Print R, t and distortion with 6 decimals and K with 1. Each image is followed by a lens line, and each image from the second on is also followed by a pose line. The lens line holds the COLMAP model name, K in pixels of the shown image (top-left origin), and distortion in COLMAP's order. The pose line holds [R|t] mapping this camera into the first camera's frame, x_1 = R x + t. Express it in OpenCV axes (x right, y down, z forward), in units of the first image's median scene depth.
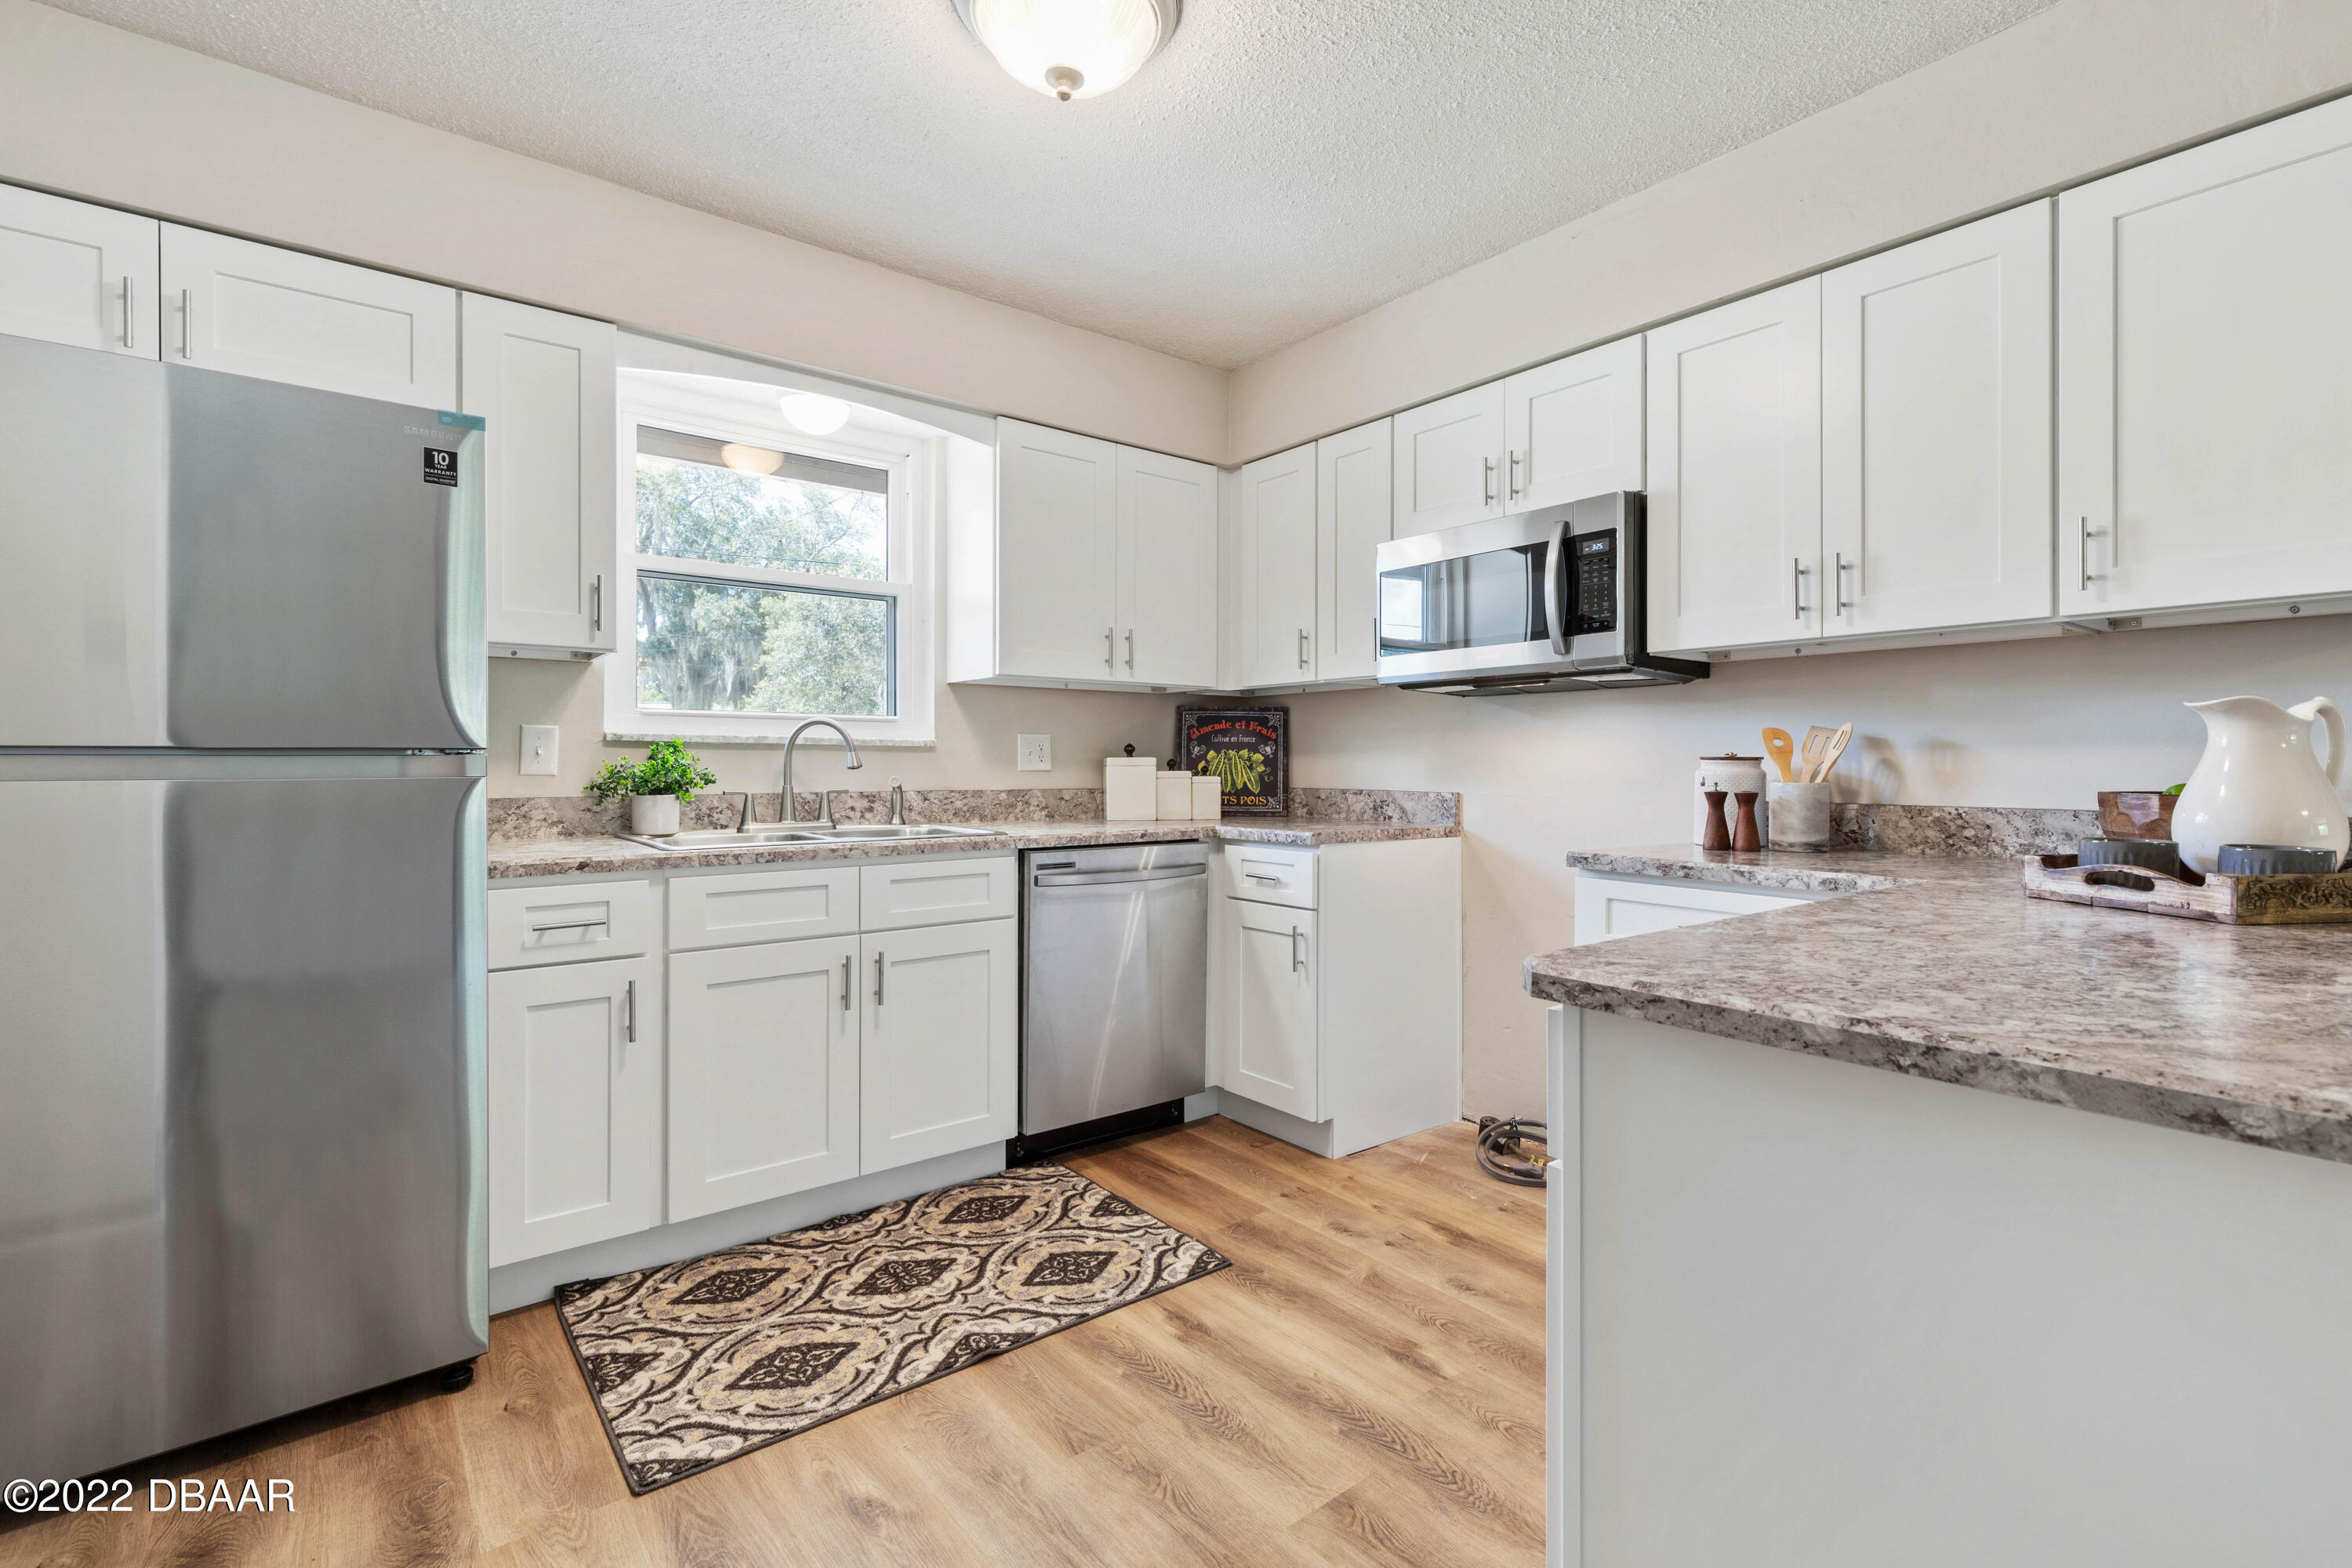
lens RADIAL K [[1126.2, 0, 1147.4], [0, 1126.2, 762.3], [0, 0, 1]] dist [0.003696, 0.000118]
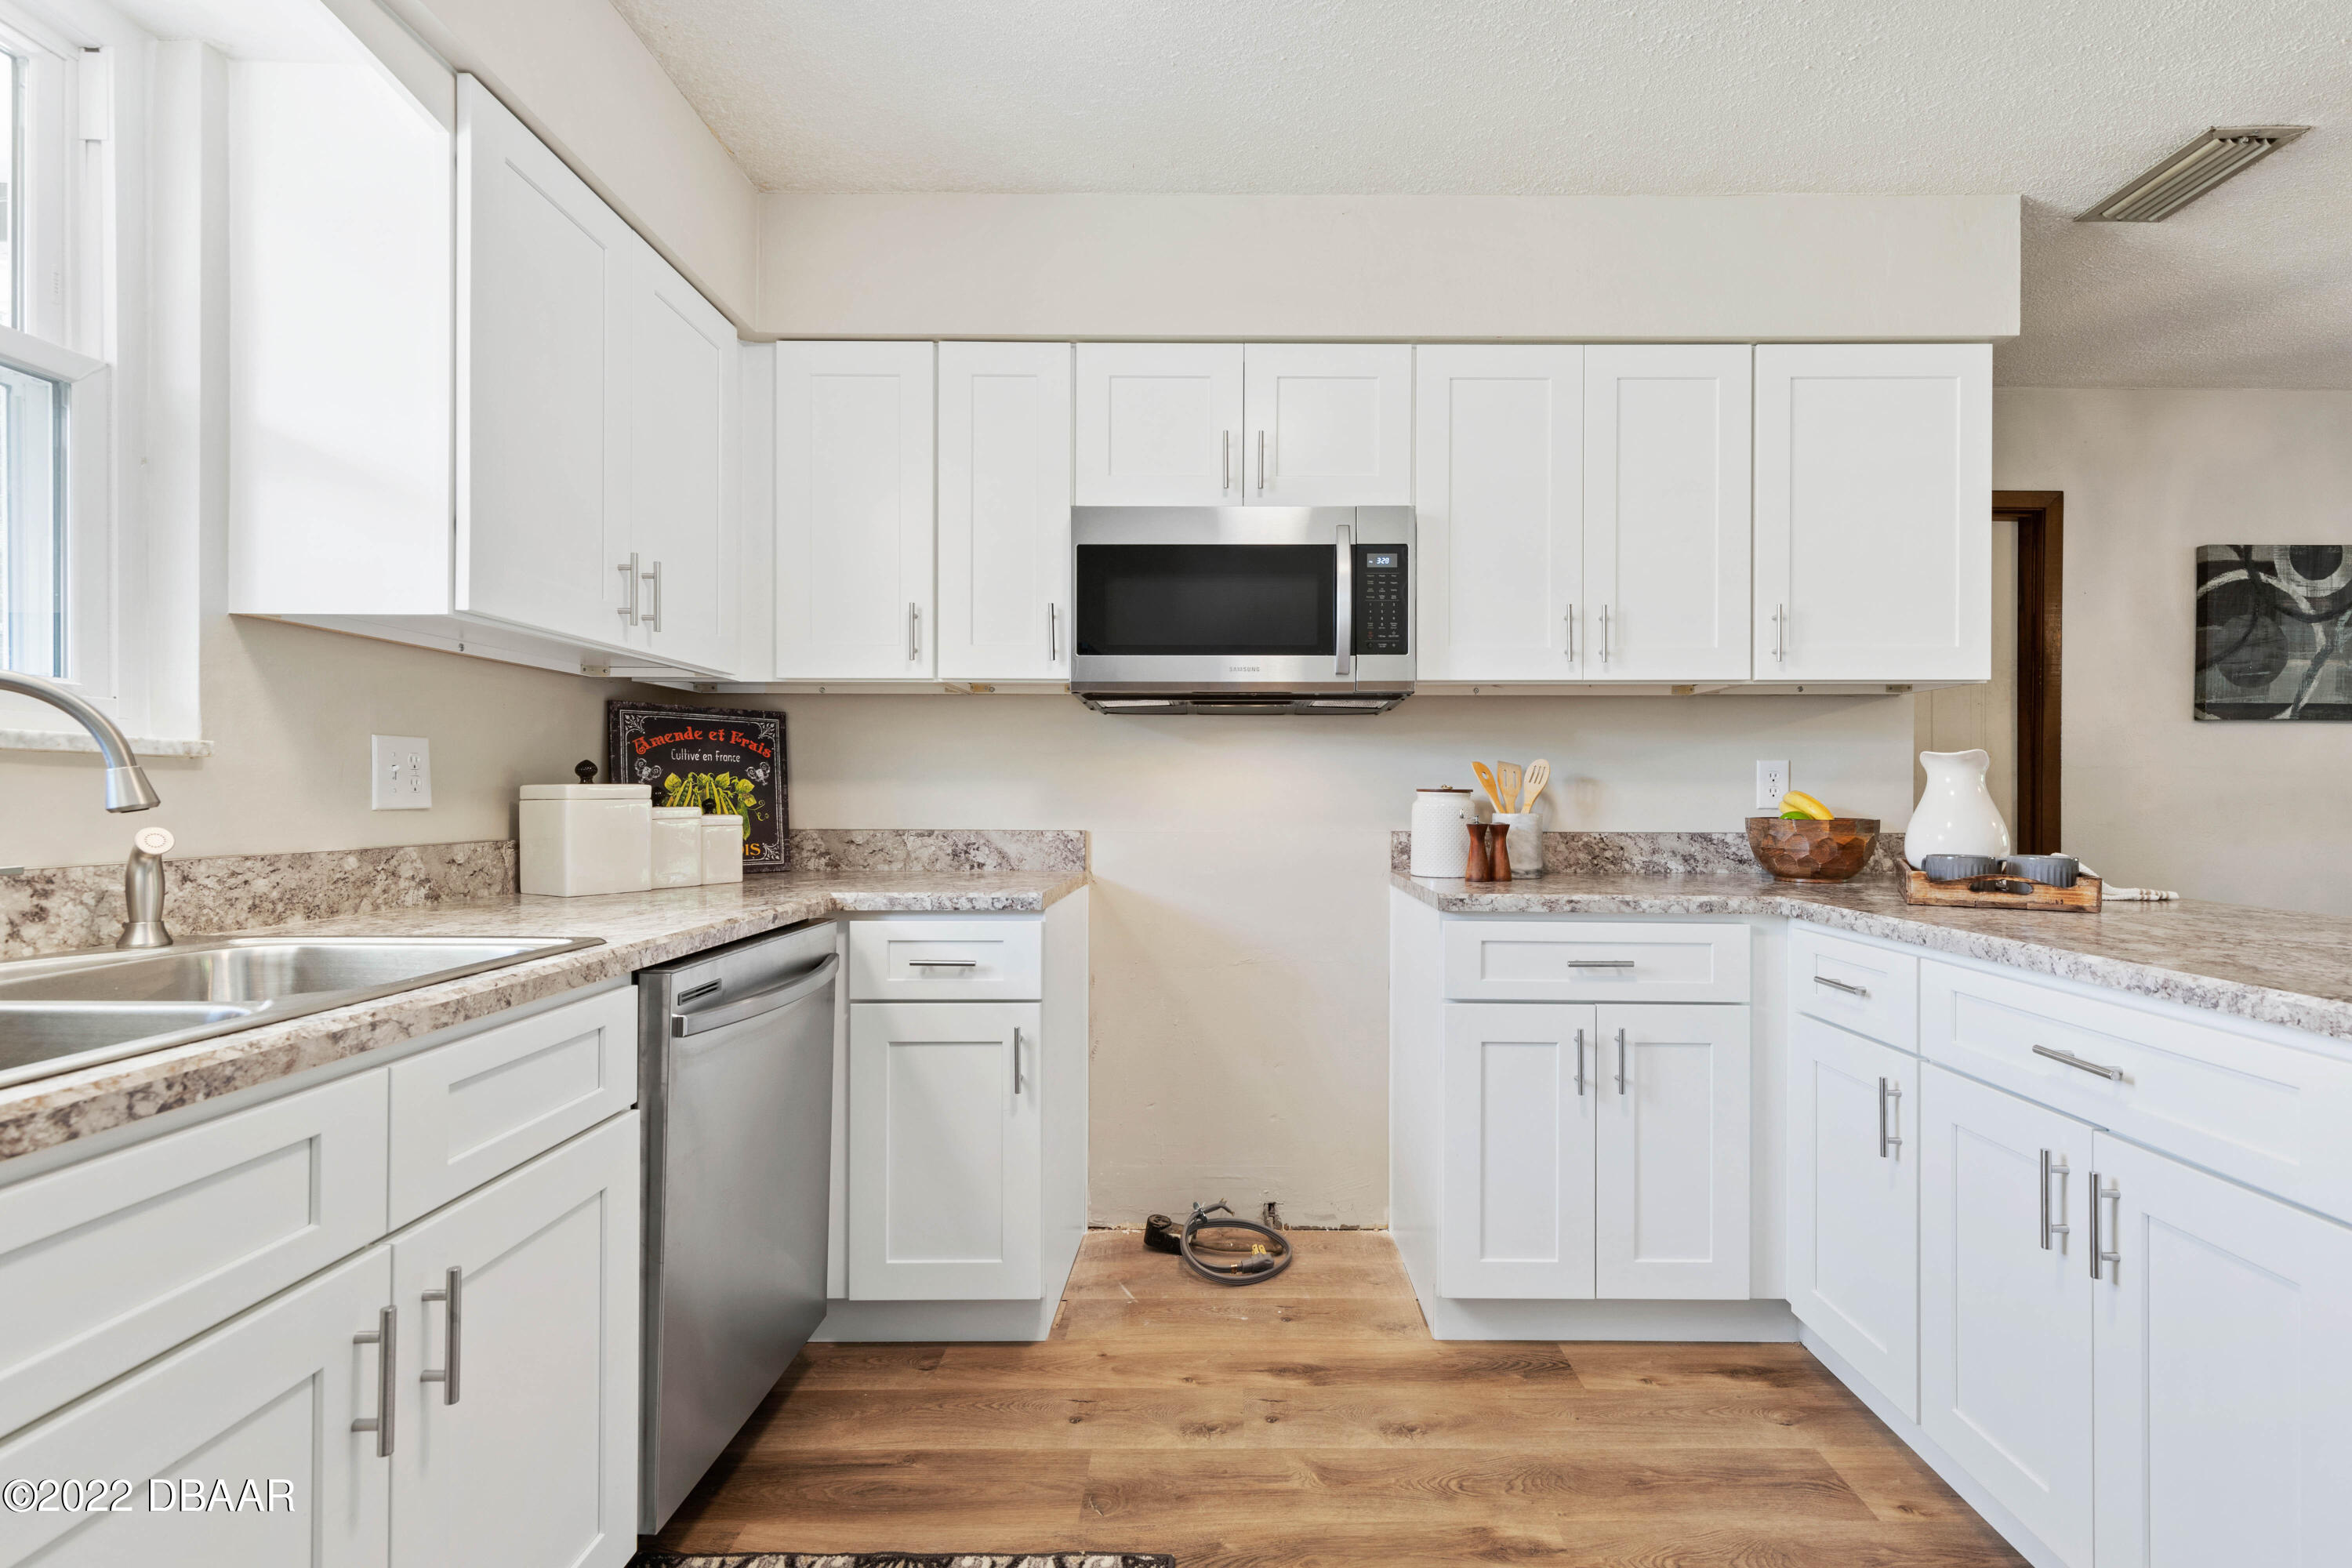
lens RADIAL K [[1127.2, 0, 1253.0], [0, 1127.2, 792.7], [0, 0, 1]] dist [0.008394, -0.000716]
pose [[0.572301, 0.001289, 0.820042, -0.356418], [-0.002818, 0.999996, 0.000395, -0.001349], [-0.820039, -0.002537, 0.572303, 0.475196]]
